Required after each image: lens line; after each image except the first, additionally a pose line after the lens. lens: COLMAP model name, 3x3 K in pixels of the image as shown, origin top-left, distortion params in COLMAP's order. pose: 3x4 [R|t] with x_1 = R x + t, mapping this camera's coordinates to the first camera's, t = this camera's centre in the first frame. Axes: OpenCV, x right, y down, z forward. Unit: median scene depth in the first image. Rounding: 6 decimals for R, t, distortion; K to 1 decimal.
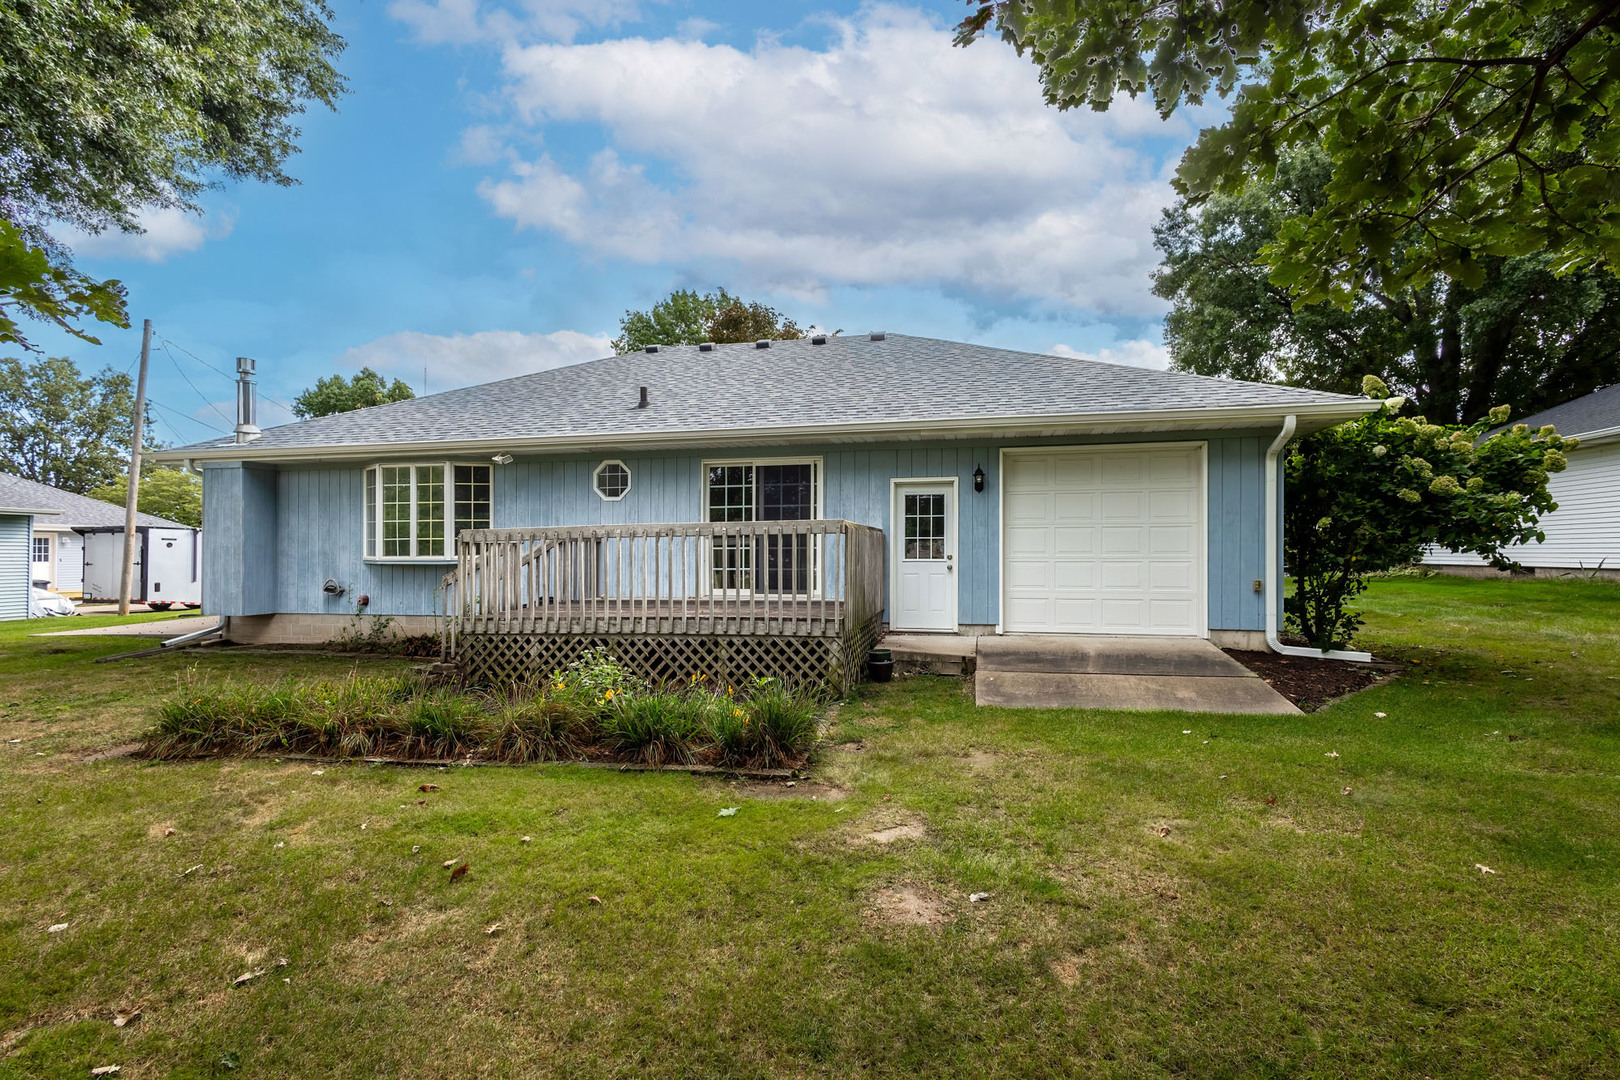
lens RADIAL K [[741.9, 0, 810.6], [0, 741.9, 554.5], [0, 0, 1]] dist [-0.005024, -0.000365]
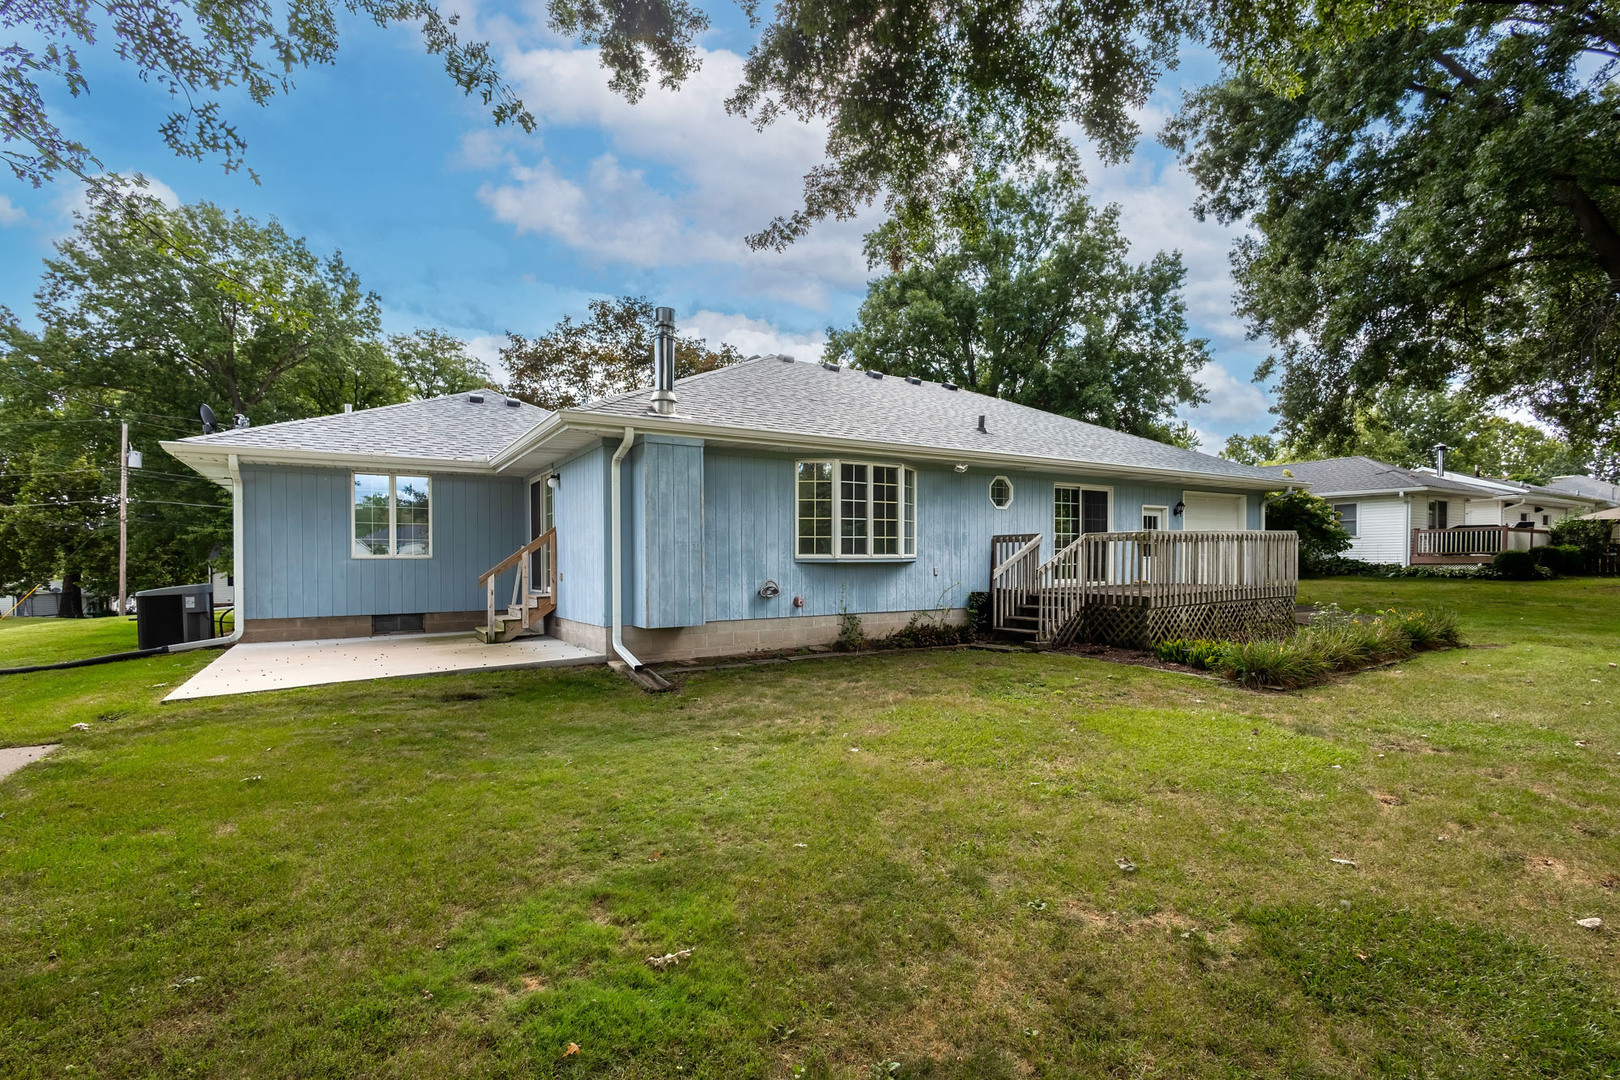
lens RADIAL K [[741.9, 0, 811.9], [0, 741.9, 541.7], [0, 0, 1]] dist [-0.005024, -0.000365]
pose [[0.727480, 0.014978, 0.685966, -1.286755], [-0.004845, 0.999849, -0.016693, 0.001724], [-0.686112, 0.008820, 0.727442, 0.321448]]
